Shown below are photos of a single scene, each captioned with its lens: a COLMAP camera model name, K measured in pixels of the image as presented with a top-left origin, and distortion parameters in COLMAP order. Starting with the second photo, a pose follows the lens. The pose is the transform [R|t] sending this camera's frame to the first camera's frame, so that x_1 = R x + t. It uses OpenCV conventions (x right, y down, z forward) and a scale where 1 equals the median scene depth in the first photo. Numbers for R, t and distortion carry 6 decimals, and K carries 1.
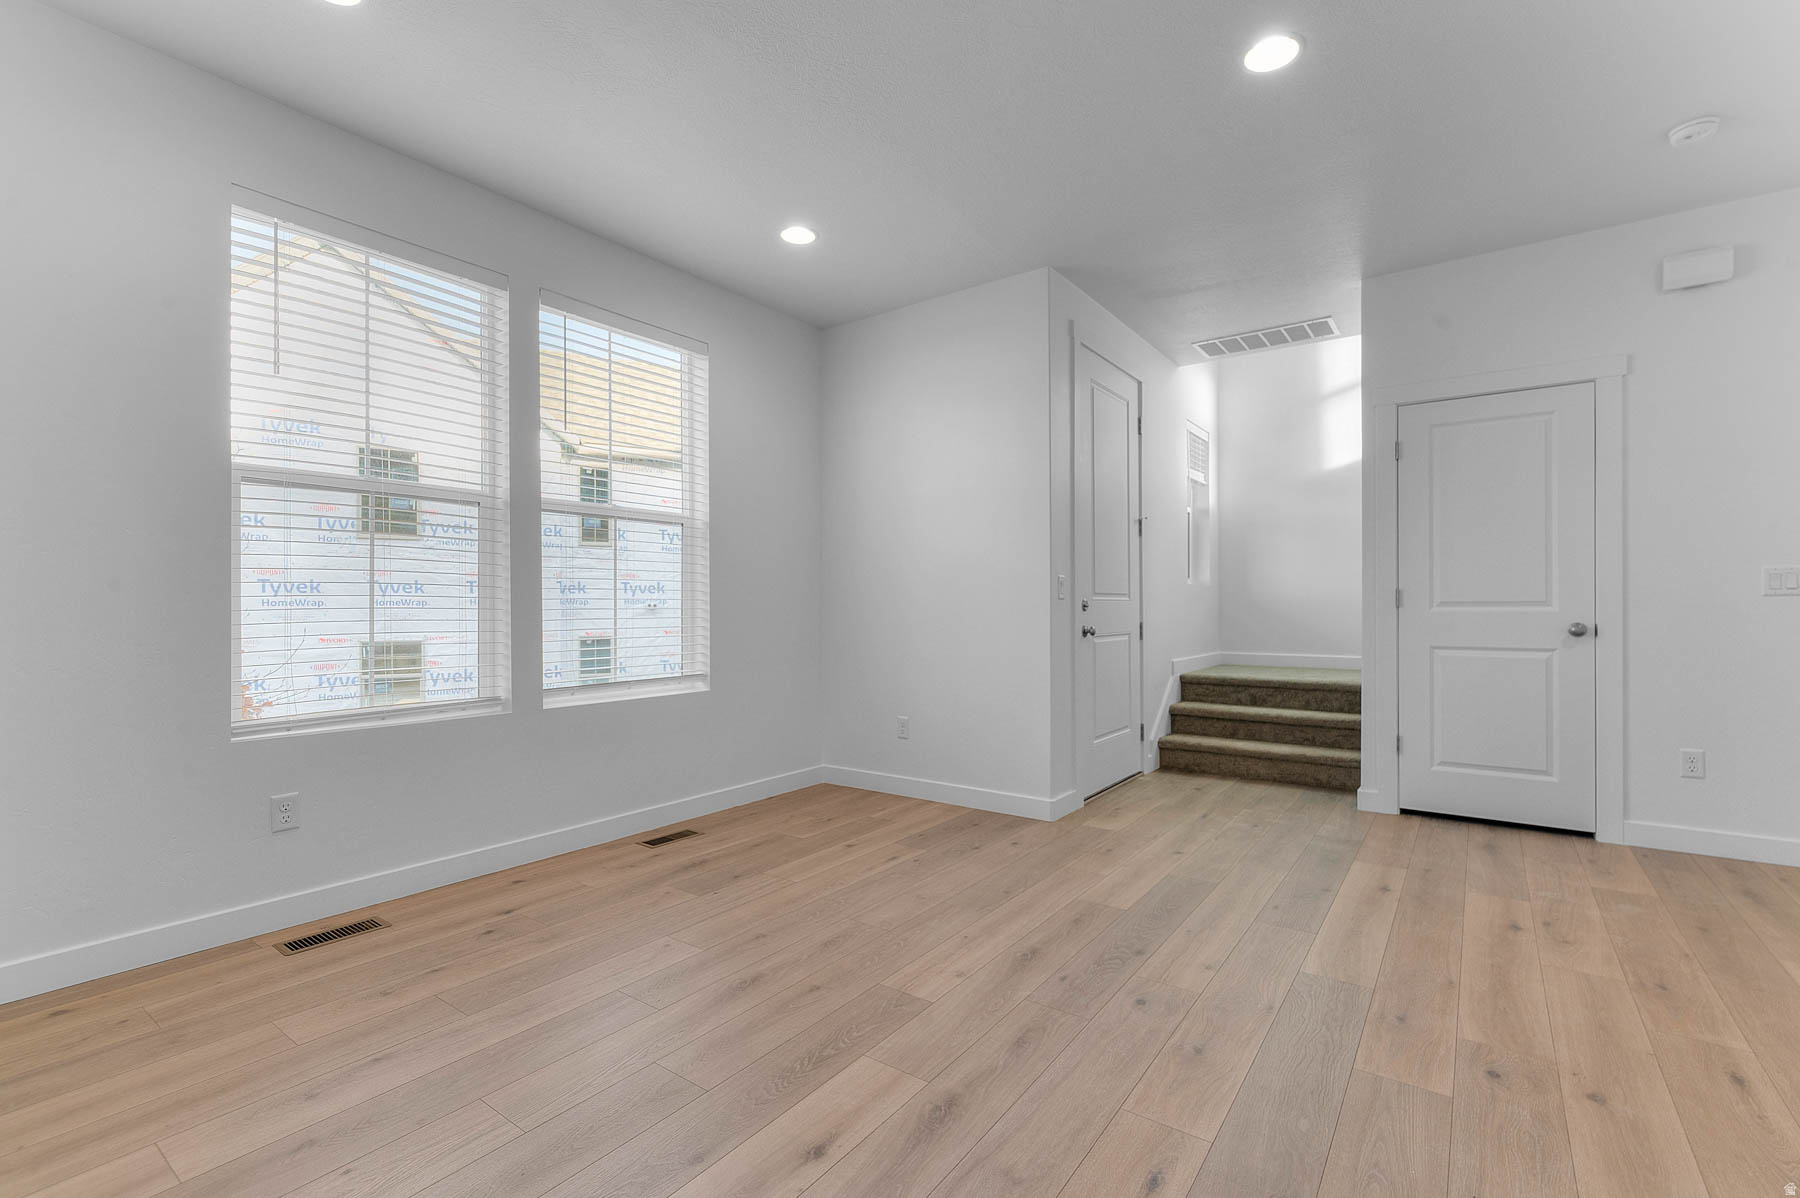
lens RADIAL K [[792.5, 0, 940.0], [0, 792.5, 595.3], [0, 0, 1]] dist [0.004178, -0.000177]
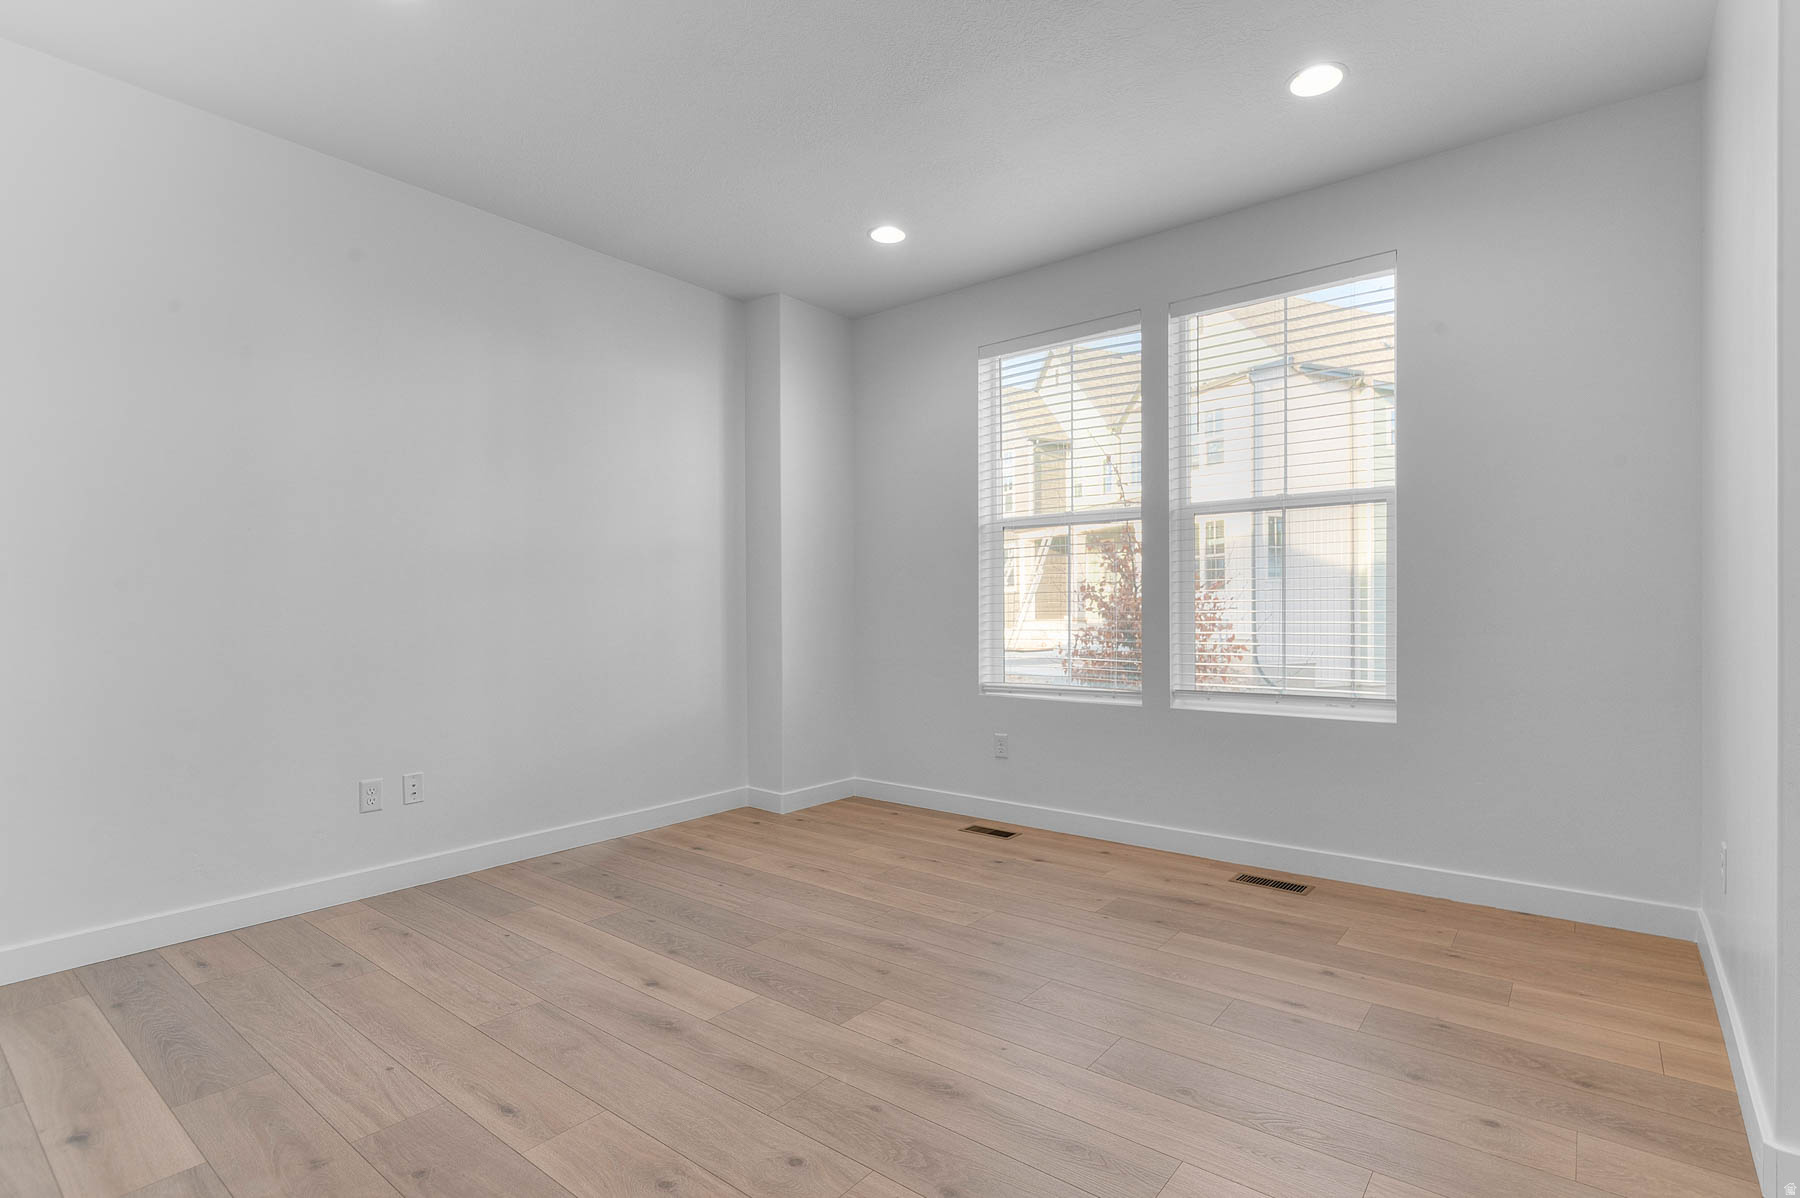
lens RADIAL K [[859.0, 0, 907.4], [0, 859.0, 606.3], [0, 0, 1]] dist [-0.002846, 0.000863]
pose [[-0.066184, -0.001630, -0.997806, 0.673073], [0.018960, 0.999816, -0.002891, 0.006395], [0.997627, -0.019110, -0.066141, 0.761346]]
